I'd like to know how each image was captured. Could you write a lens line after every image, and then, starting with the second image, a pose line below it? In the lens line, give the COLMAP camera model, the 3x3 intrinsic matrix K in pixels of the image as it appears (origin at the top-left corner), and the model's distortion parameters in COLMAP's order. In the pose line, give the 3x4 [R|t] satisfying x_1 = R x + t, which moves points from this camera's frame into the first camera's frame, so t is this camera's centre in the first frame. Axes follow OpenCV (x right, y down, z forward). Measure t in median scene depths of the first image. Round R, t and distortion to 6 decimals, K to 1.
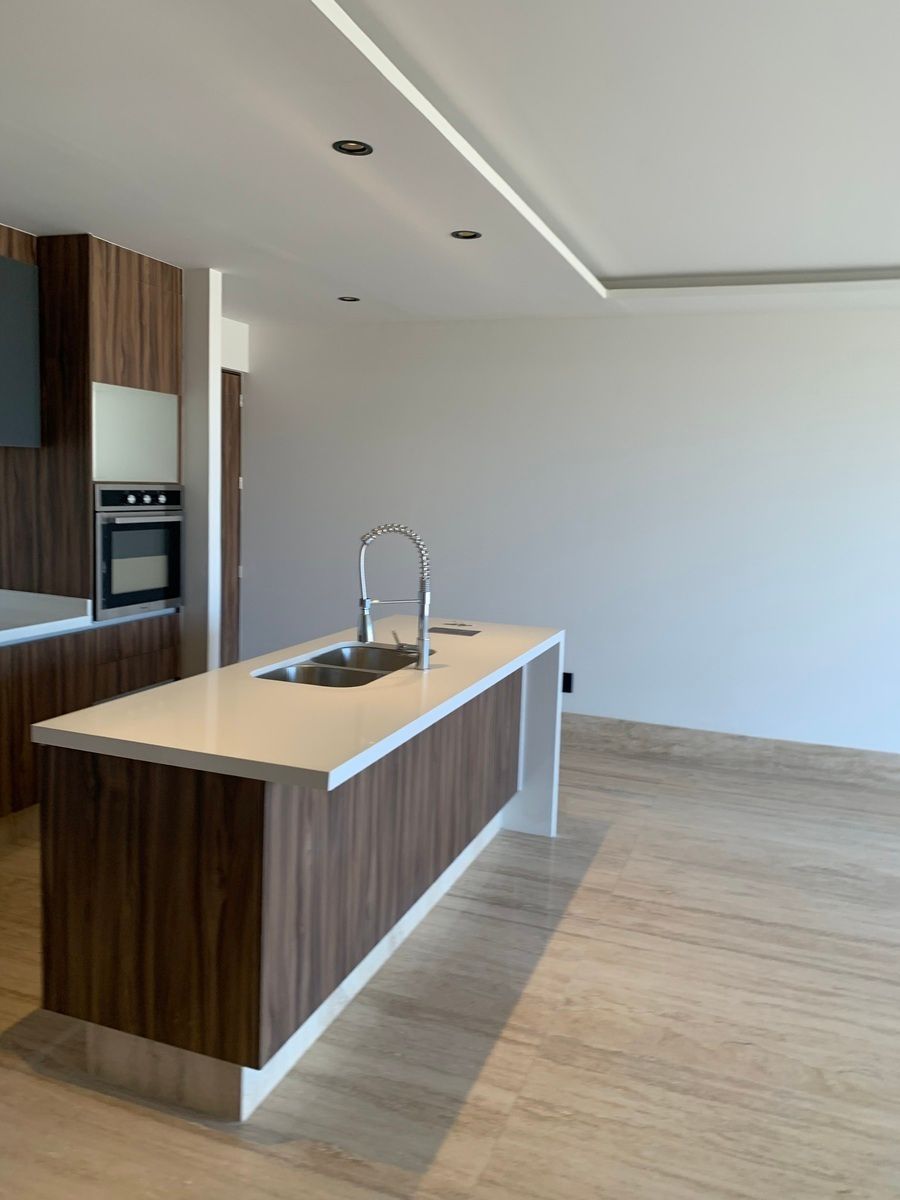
lens RADIAL K [[915.2, 0, 455.6], [0, 915.2, 592.0], [0, 0, 1]] dist [-0.004155, -0.010926]
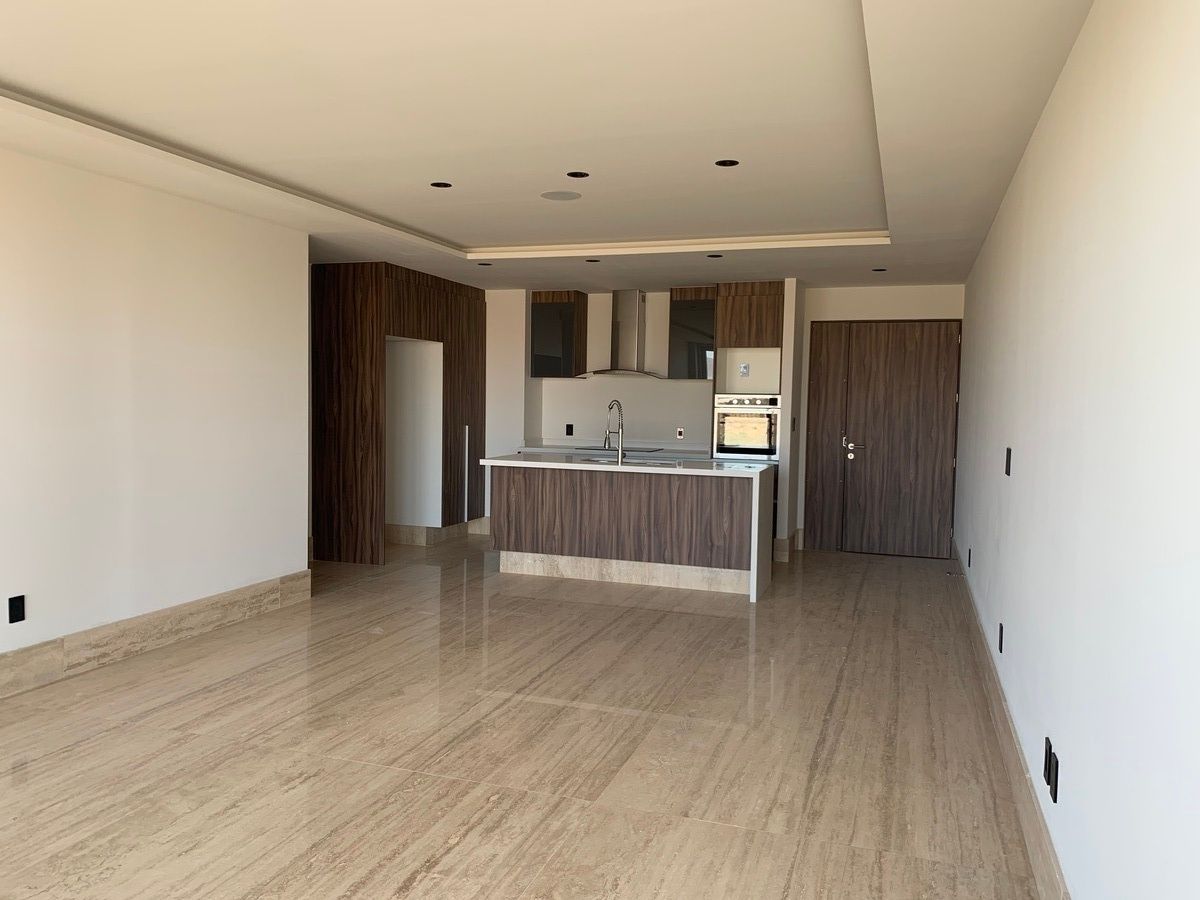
lens RADIAL K [[915.2, 0, 592.1], [0, 915.2, 458.1], [0, 0, 1]] dist [-0.004155, -0.010926]
pose [[0.018540, 0.031398, -0.999335, 1.751469], [-0.140456, 0.989677, 0.028489, 0.012379], [0.989913, 0.139834, 0.022758, 0.671703]]
